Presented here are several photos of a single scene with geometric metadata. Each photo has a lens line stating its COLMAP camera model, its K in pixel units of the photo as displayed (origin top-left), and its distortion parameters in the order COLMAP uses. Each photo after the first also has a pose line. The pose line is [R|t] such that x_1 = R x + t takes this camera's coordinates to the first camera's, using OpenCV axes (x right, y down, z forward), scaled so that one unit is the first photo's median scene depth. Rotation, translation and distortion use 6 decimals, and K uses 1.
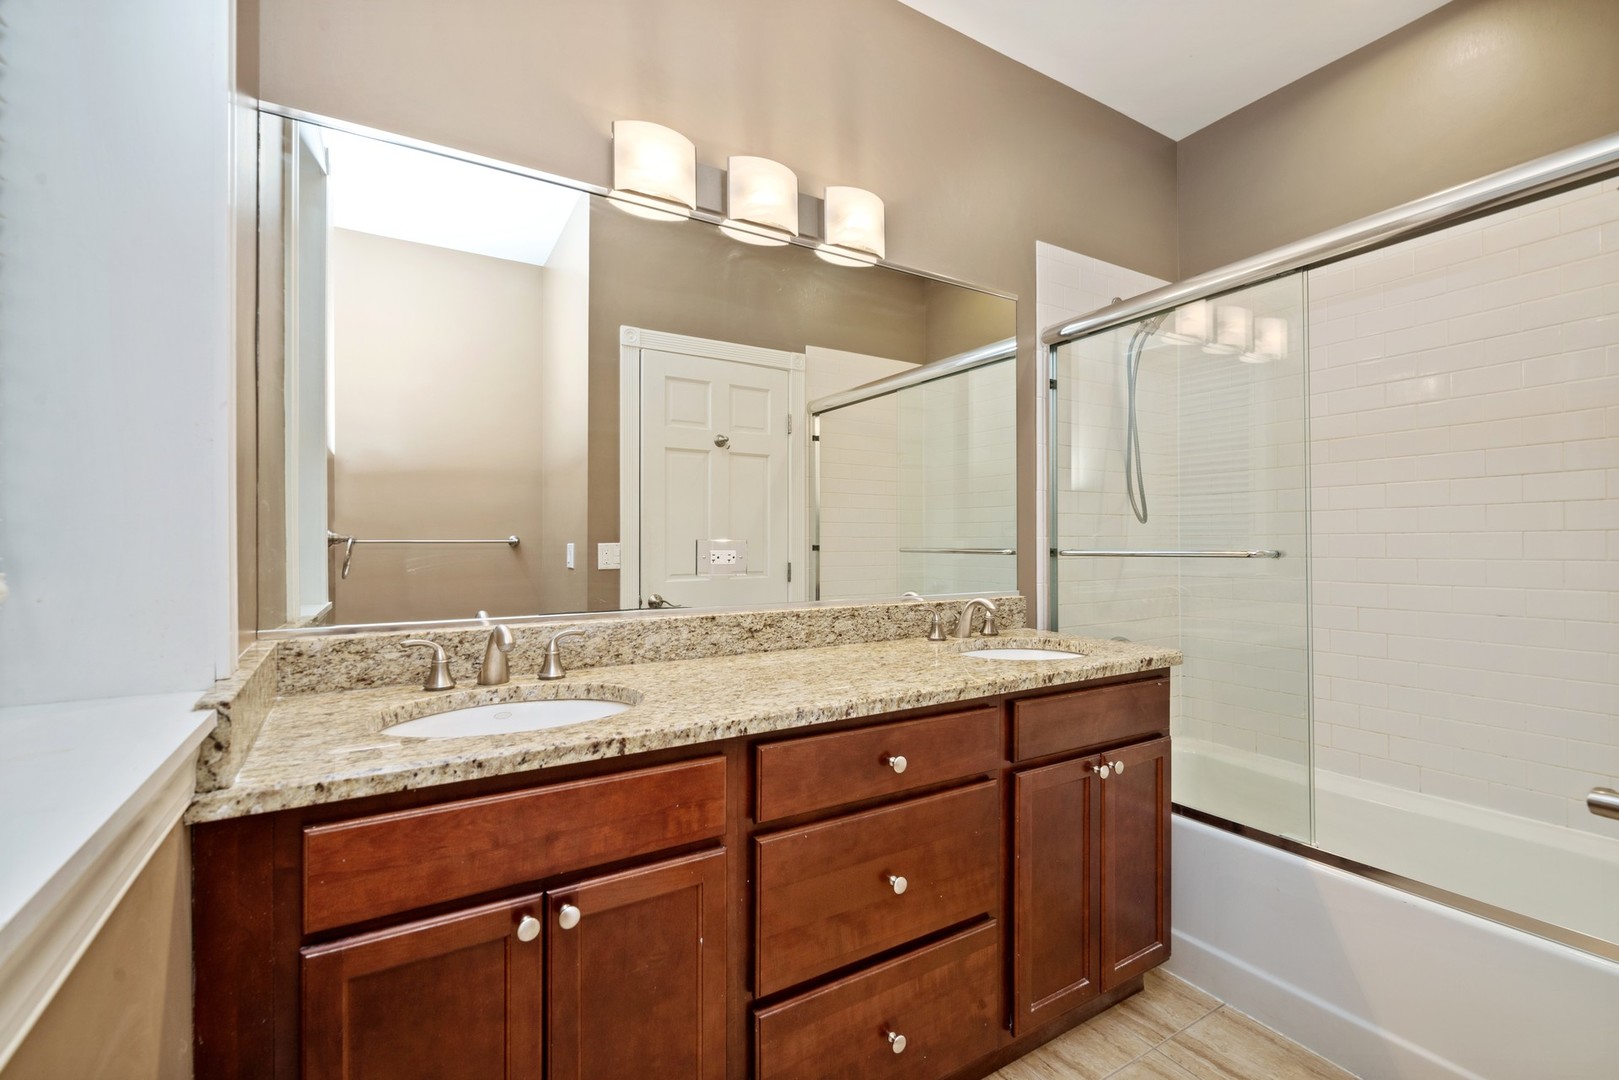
lens RADIAL K [[714.3, 0, 807.6], [0, 714.3, 541.3], [0, 0, 1]] dist [0.000478, -0.000578]
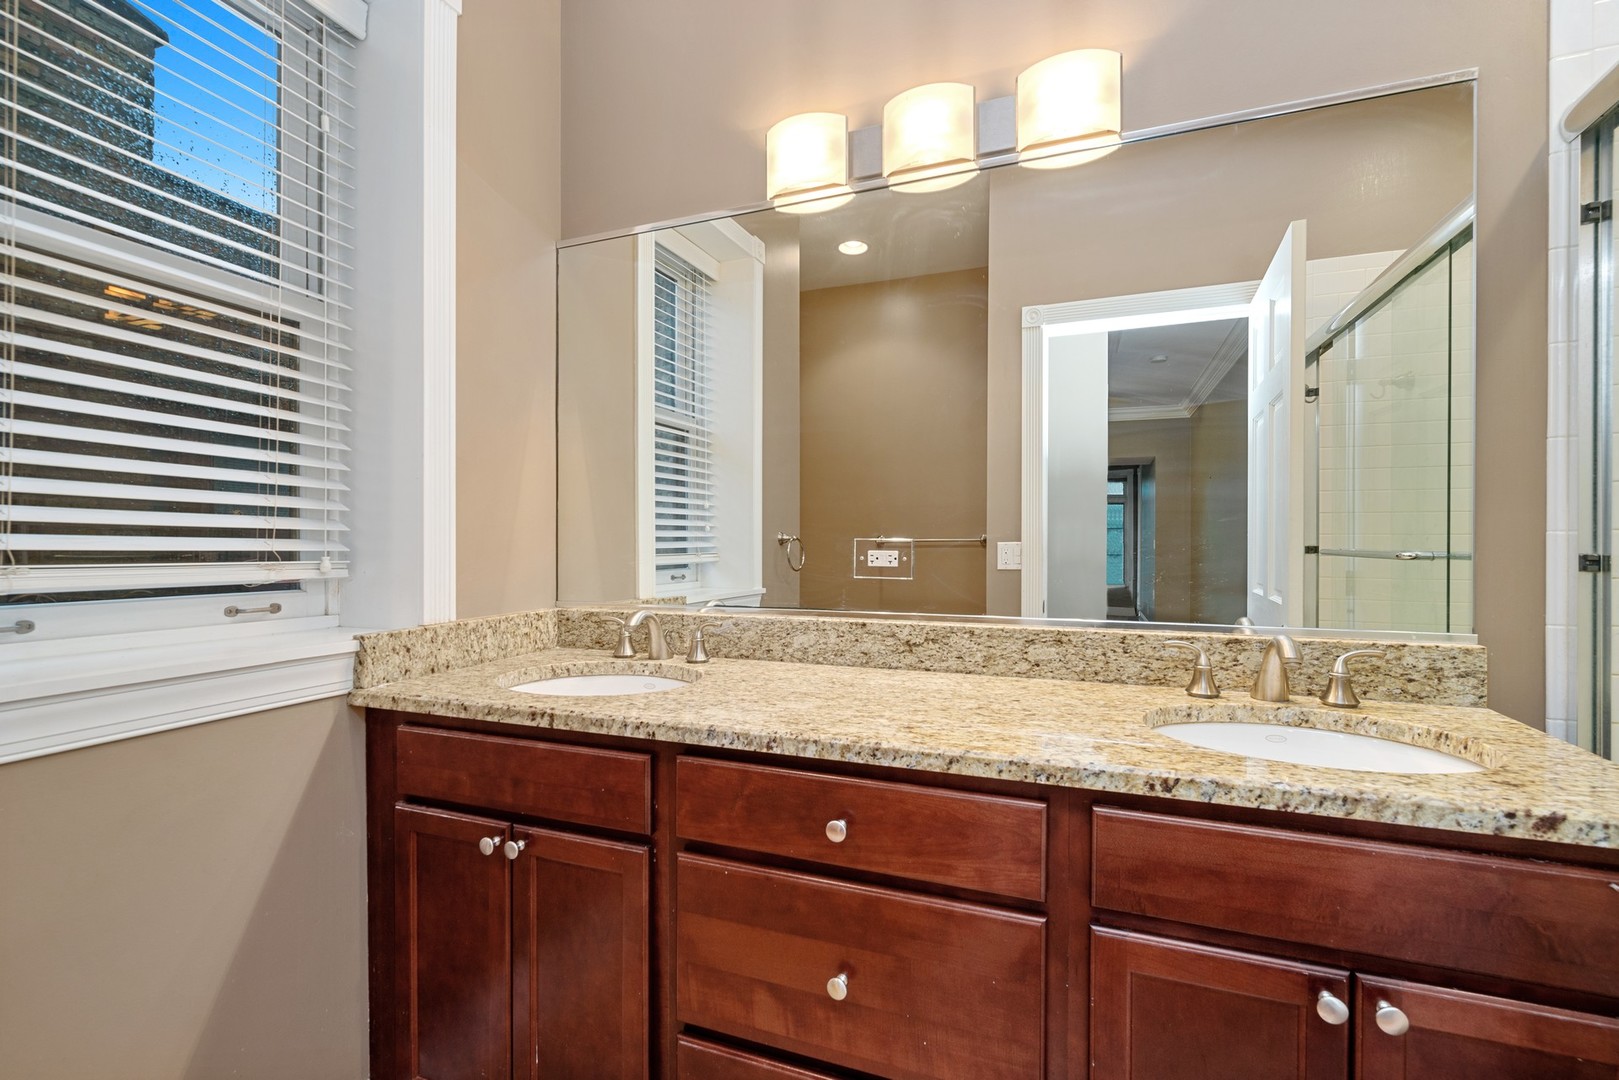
lens RADIAL K [[714.3, 0, 806.9], [0, 714.3, 543.8], [0, 0, 1]] dist [0.000478, -0.000578]
pose [[0.608627, 0.004125, -0.793446, 0.667970], [-0.000012, 0.999987, 0.005190, -0.000359], [0.793456, -0.003150, 0.608619, 0.473302]]
